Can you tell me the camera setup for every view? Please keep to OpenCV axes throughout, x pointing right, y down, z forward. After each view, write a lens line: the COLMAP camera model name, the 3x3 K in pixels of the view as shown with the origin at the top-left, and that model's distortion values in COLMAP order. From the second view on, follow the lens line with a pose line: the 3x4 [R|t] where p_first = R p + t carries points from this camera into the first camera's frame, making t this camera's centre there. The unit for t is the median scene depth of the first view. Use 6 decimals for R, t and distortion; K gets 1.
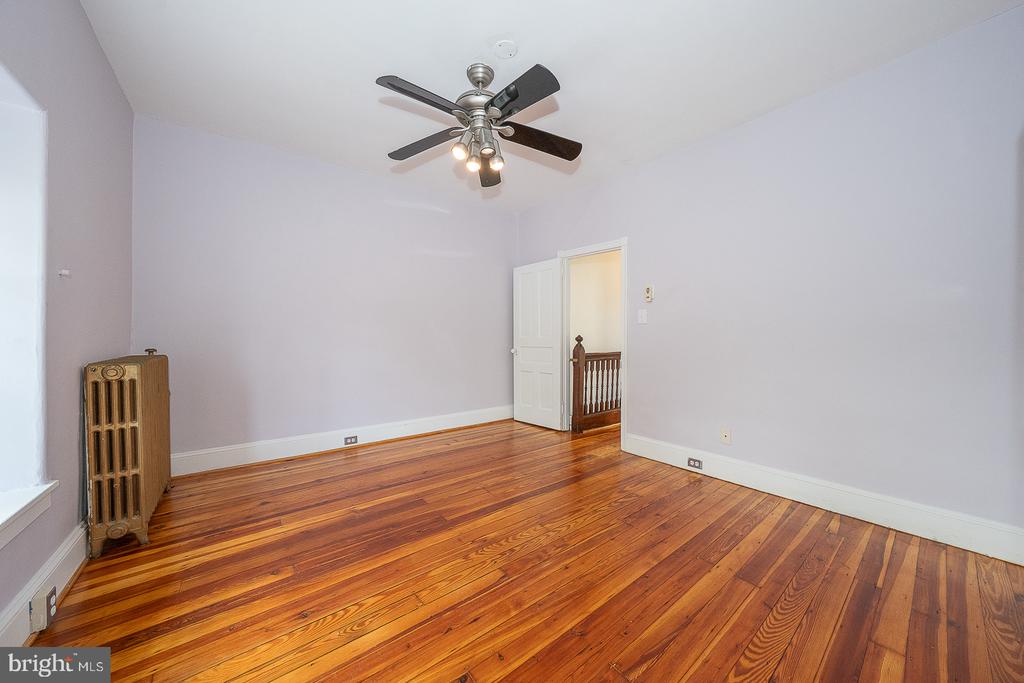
lens RADIAL K [[351.9, 0, 509.1], [0, 351.9, 339.2], [0, 0, 1]] dist [-0.017619, 0.002147]
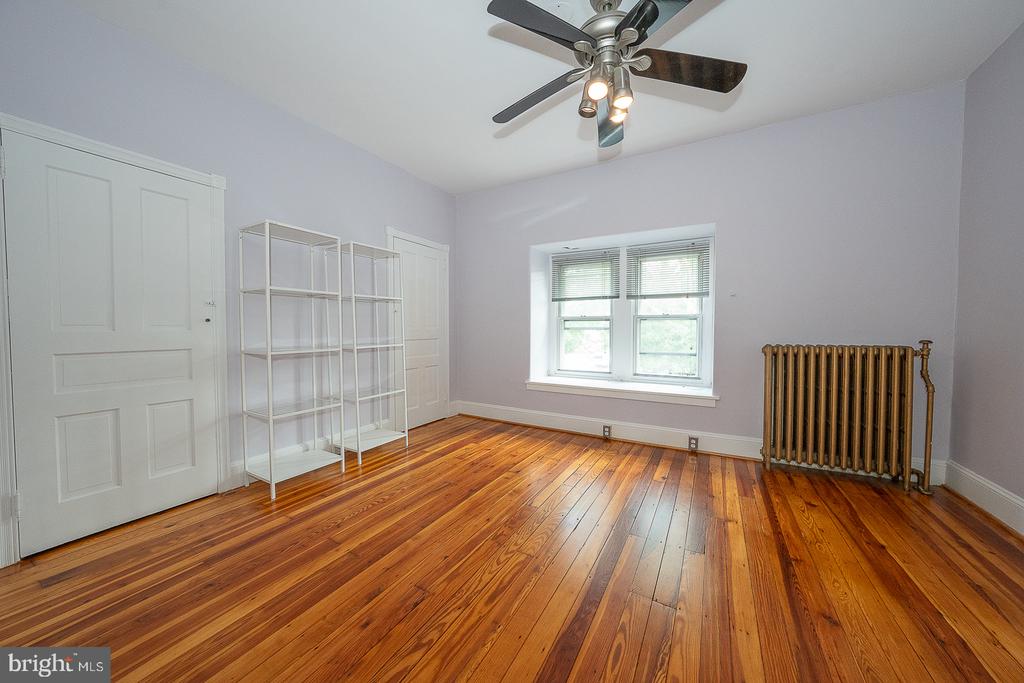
lens RADIAL K [[351.9, 0, 512.8], [0, 351.9, 338.8], [0, 0, 1]] dist [-0.017619, 0.002147]
pose [[-0.925258, 0.010559, -0.379192, 0.522145], [-0.002012, 0.999462, 0.032741, -0.005825], [0.379333, 0.031057, -0.924739, 2.072622]]
